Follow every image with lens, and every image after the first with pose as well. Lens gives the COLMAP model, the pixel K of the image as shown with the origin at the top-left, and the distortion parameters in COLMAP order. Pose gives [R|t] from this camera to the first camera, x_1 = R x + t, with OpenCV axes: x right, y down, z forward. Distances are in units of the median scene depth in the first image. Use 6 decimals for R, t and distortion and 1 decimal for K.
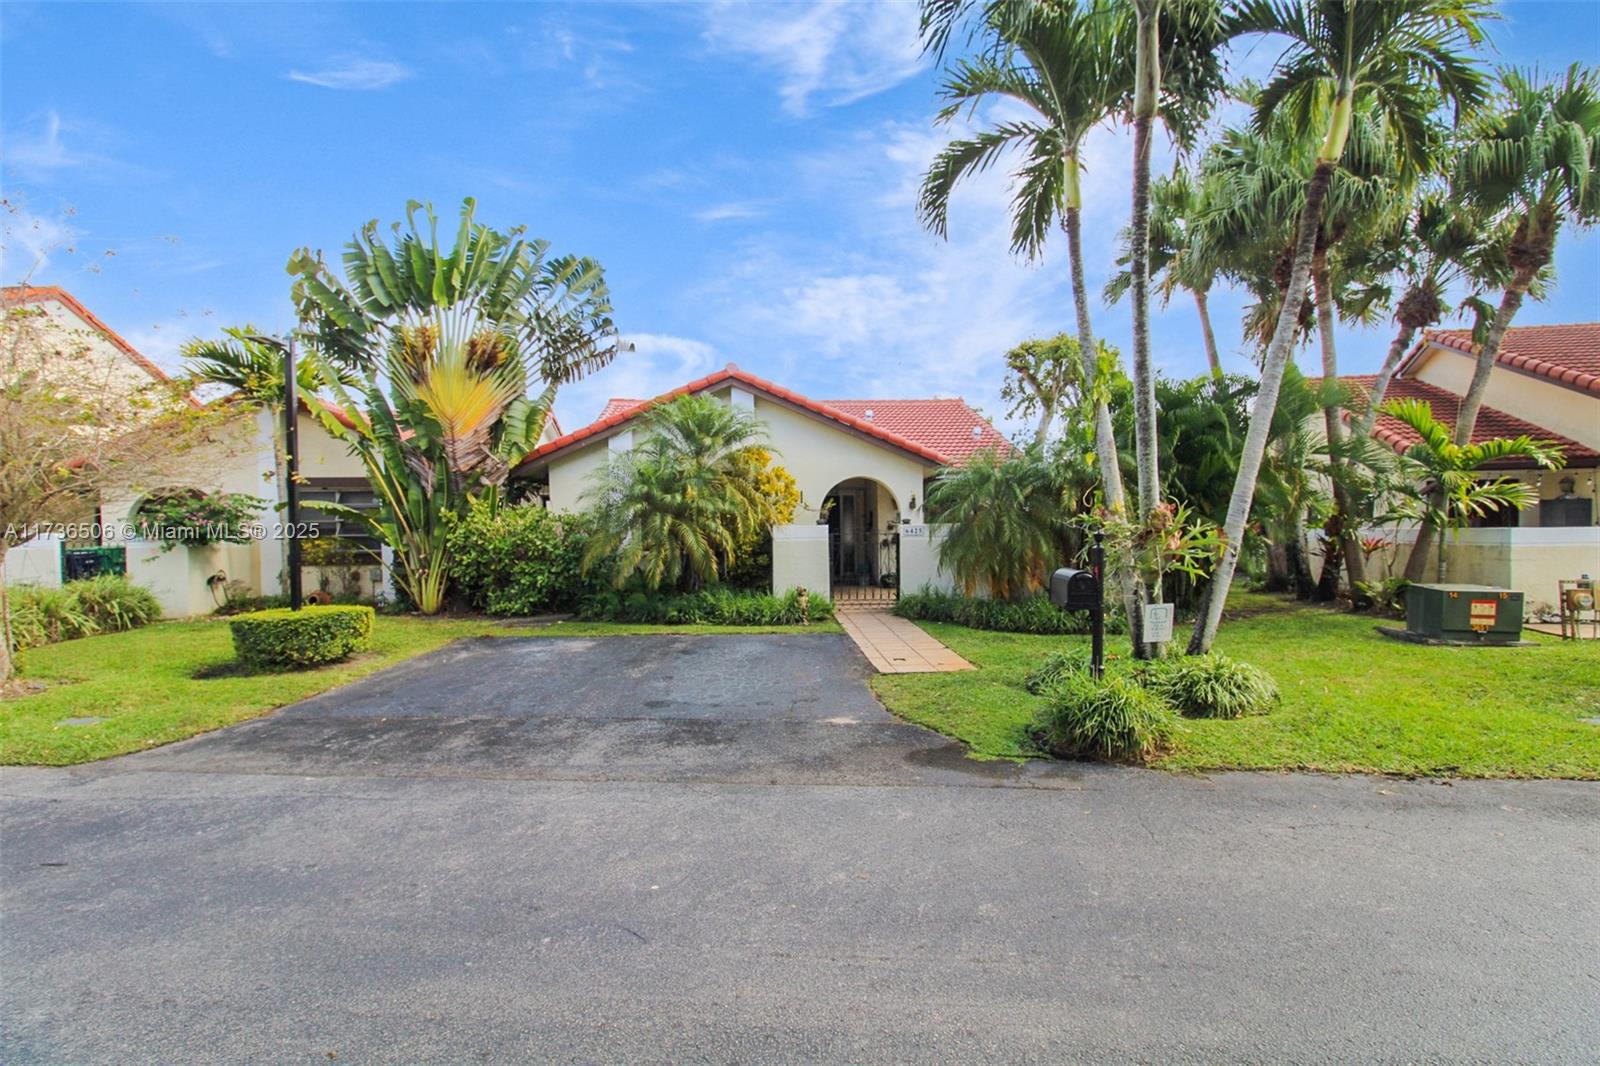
lens RADIAL K [[798.0, 0, 800.0], [0, 798.0, 533.0], [0, 0, 1]] dist [-0.002464, -0.015265]
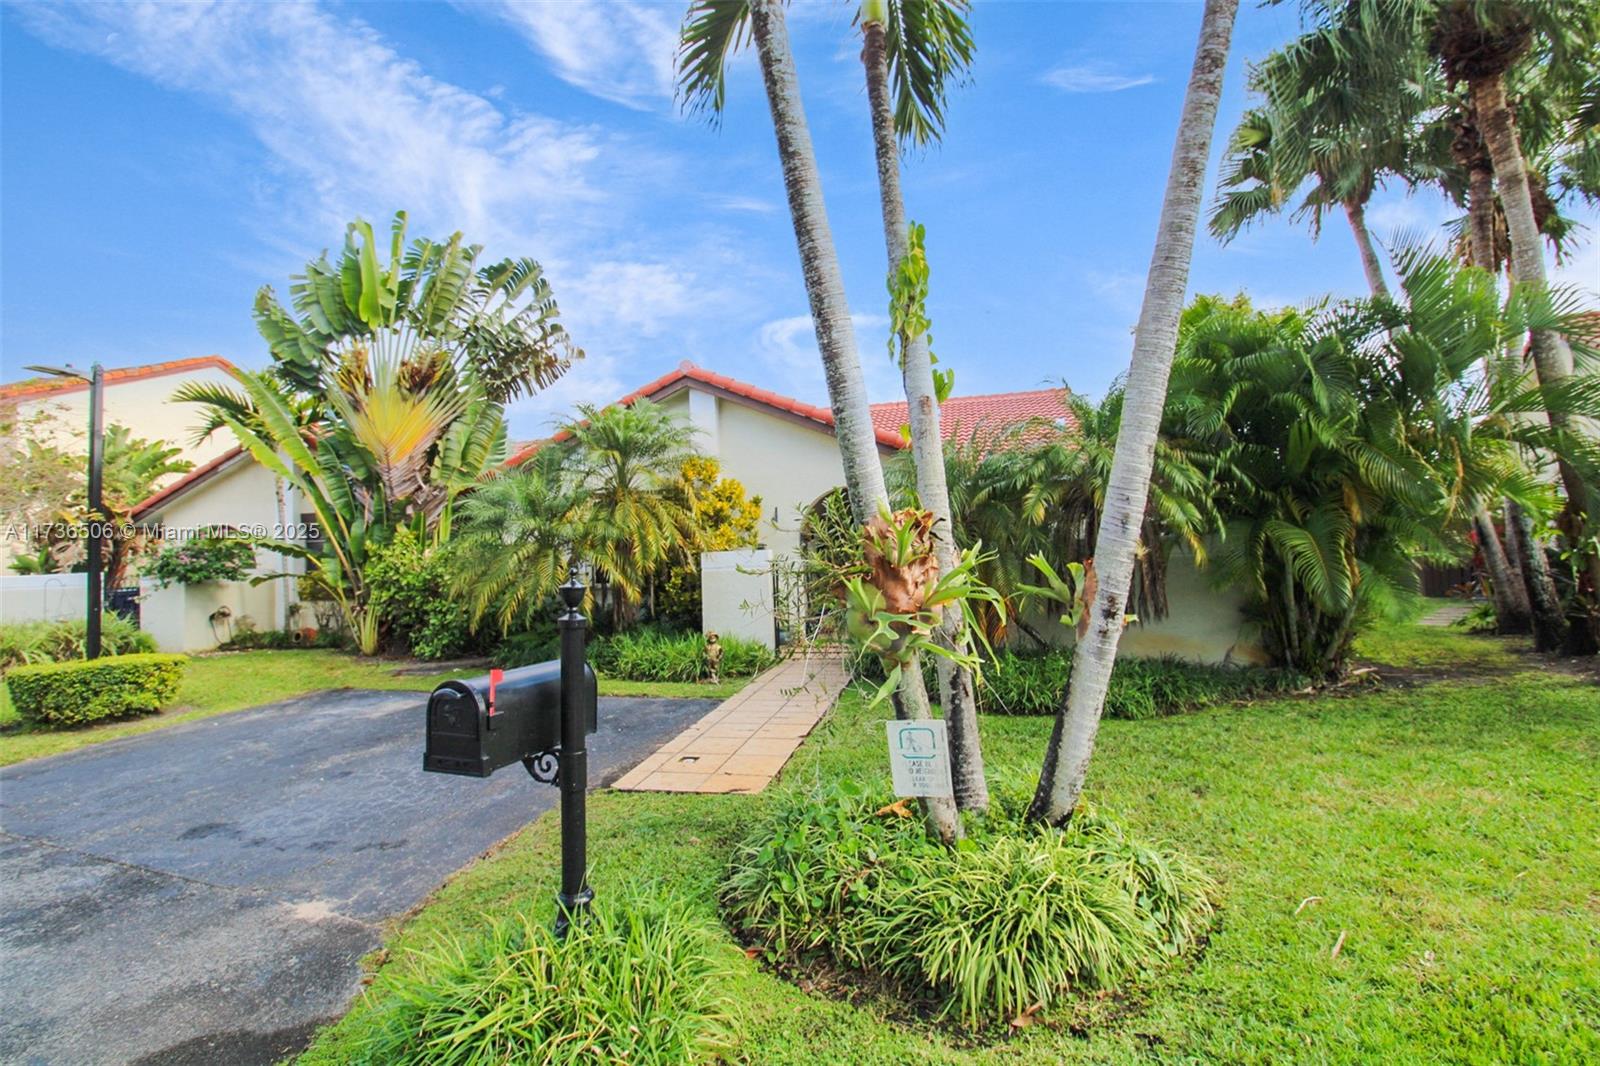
lens RADIAL K [[763.3, 0, 795.6], [0, 763.3, 514.3], [0, 0, 1]] dist [0.002987, -0.012007]
pose [[0.954504, -0.035873, -0.296034, 0.281523], [0.021652, 0.998455, -0.051181, -0.005947], [0.297412, 0.042443, 0.953805, 0.288694]]
